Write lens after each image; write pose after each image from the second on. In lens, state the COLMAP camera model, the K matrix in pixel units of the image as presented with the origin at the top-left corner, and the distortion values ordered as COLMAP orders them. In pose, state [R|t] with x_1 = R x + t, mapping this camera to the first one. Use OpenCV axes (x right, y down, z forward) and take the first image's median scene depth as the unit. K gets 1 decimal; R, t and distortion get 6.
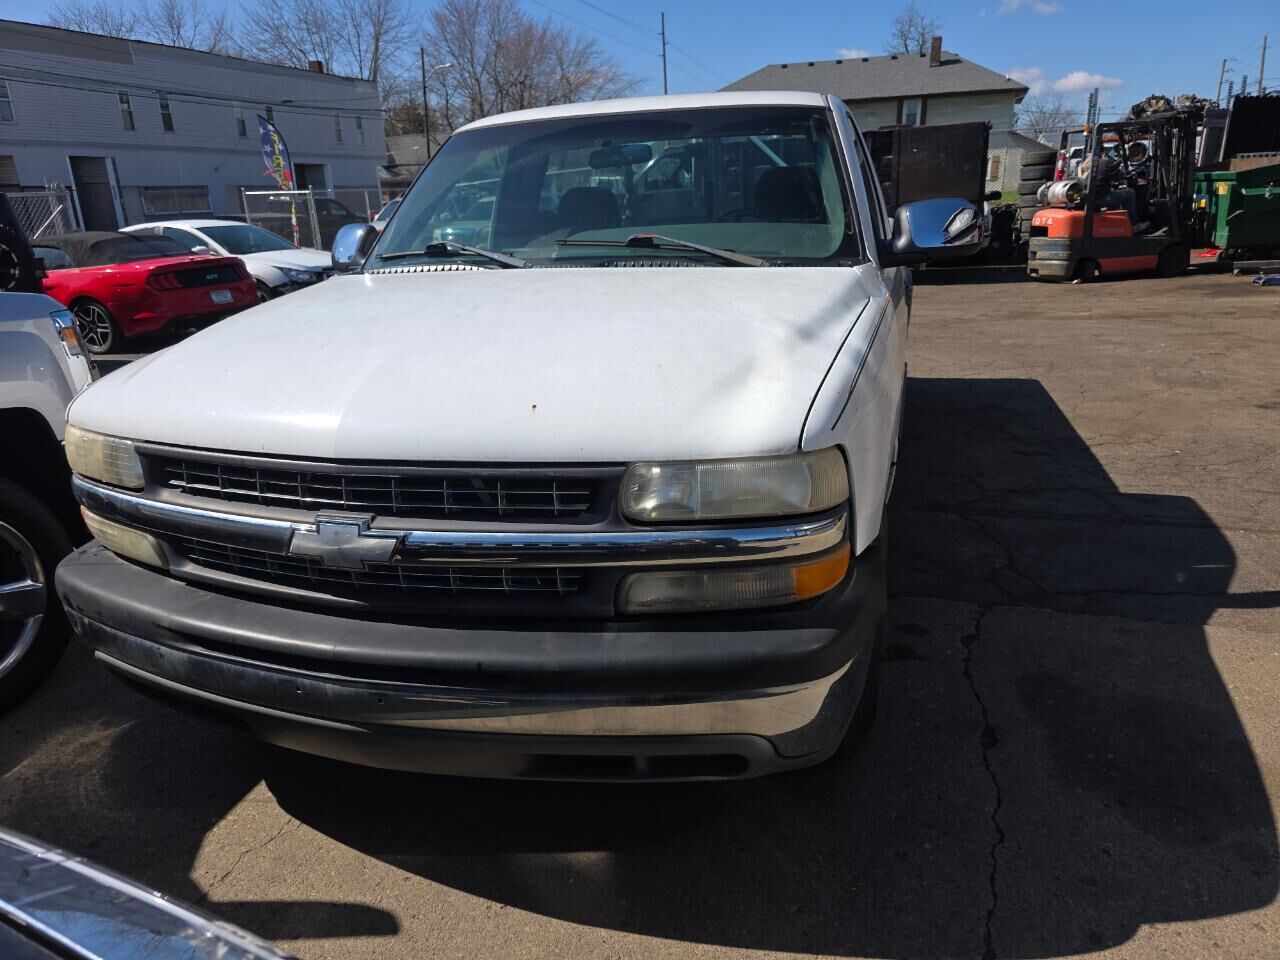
lens RADIAL K [[840.2, 0, 640.0], [0, 840.2, 480.0], [0, 0, 1]] dist [0.005335, -0.003683]
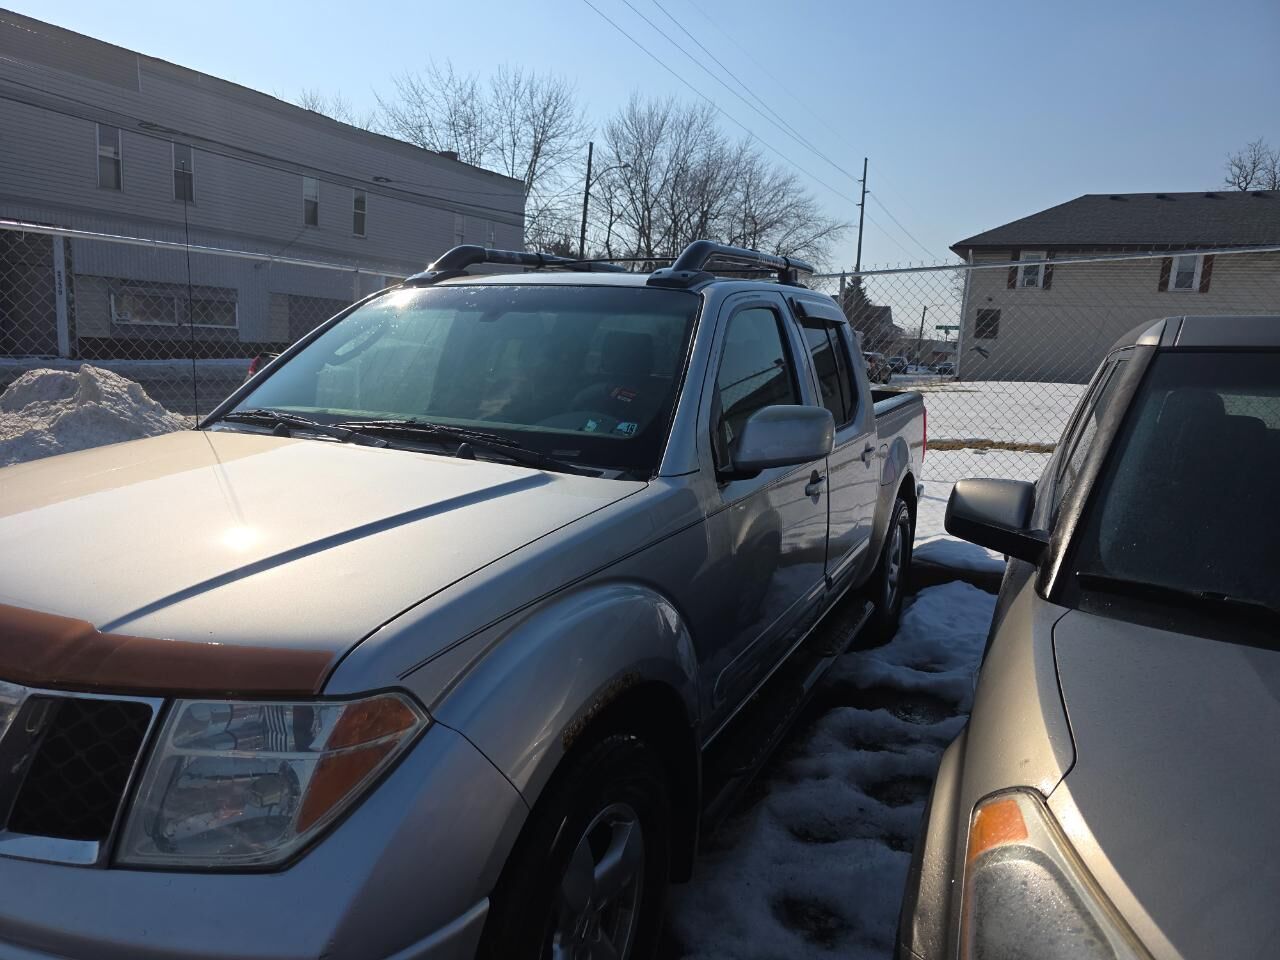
lens RADIAL K [[840.2, 0, 640.0], [0, 840.2, 480.0], [0, 0, 1]] dist [0.005335, -0.003683]
pose [[0.985597, 0.101174, -0.135507, -0.109941], [-0.123797, 0.977539, -0.170562, -0.132712], [0.115207, 0.184881, 0.975985, 0.423771]]
